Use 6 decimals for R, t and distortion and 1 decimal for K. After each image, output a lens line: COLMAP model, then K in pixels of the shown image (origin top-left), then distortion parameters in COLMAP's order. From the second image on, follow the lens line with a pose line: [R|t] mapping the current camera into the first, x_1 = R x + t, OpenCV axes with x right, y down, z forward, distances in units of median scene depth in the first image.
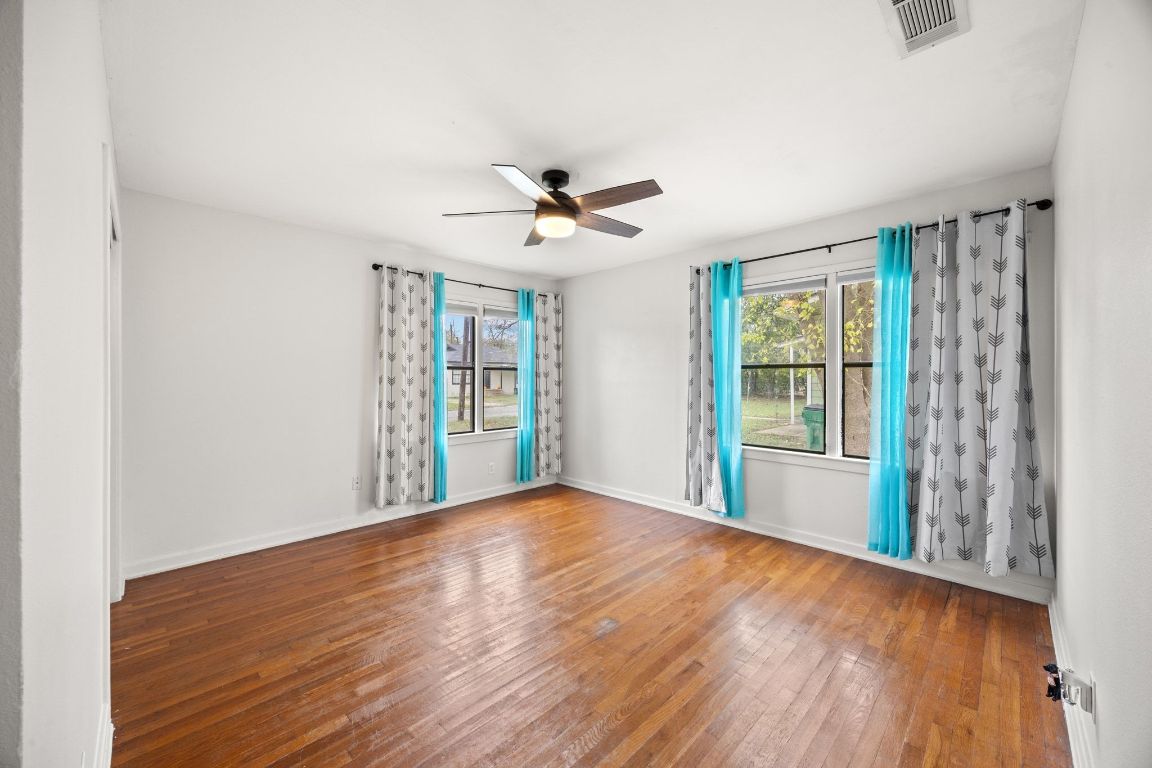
lens RADIAL K [[435.9, 0, 572.3], [0, 435.9, 382.4], [0, 0, 1]] dist [-0.004060, -0.000122]
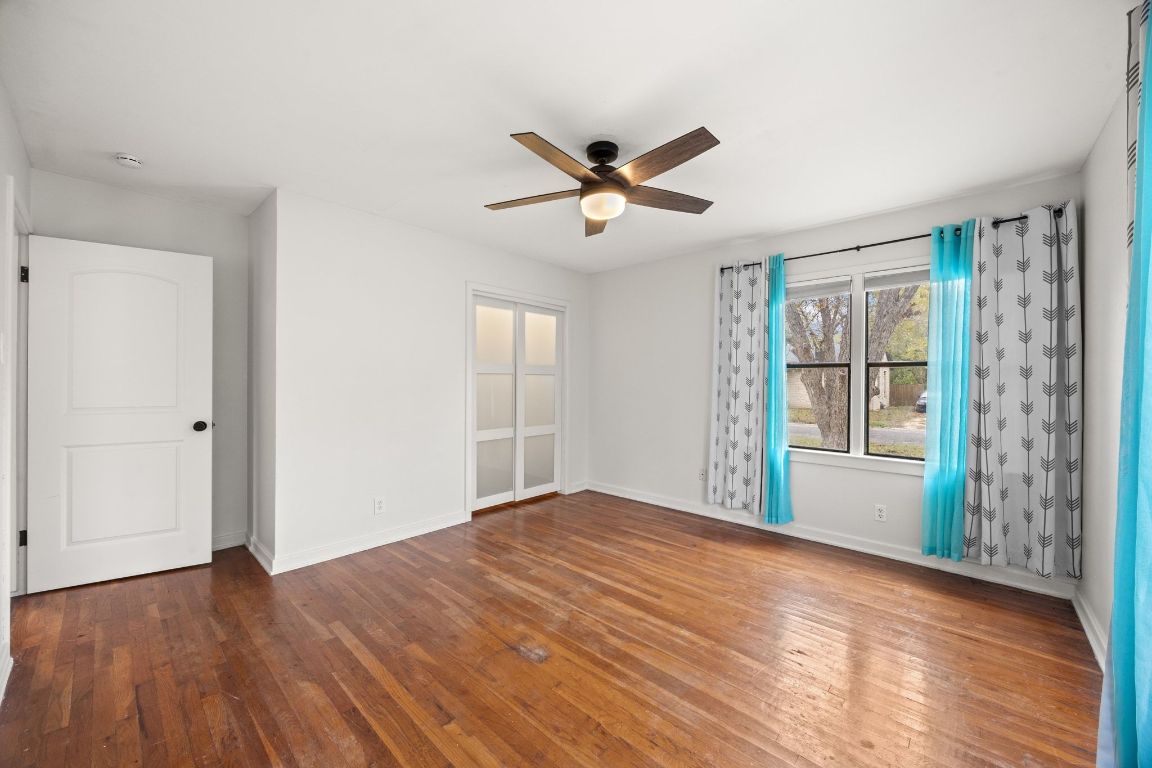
lens RADIAL K [[438.3, 0, 570.6], [0, 438.3, 376.4], [0, 0, 1]] dist [-0.001785, -0.000302]
pose [[0.048389, -0.007074, -0.998803, 0.688240], [-0.017498, 0.999815, -0.007929, 0.001926], [0.998675, 0.017861, 0.048257, 0.722070]]
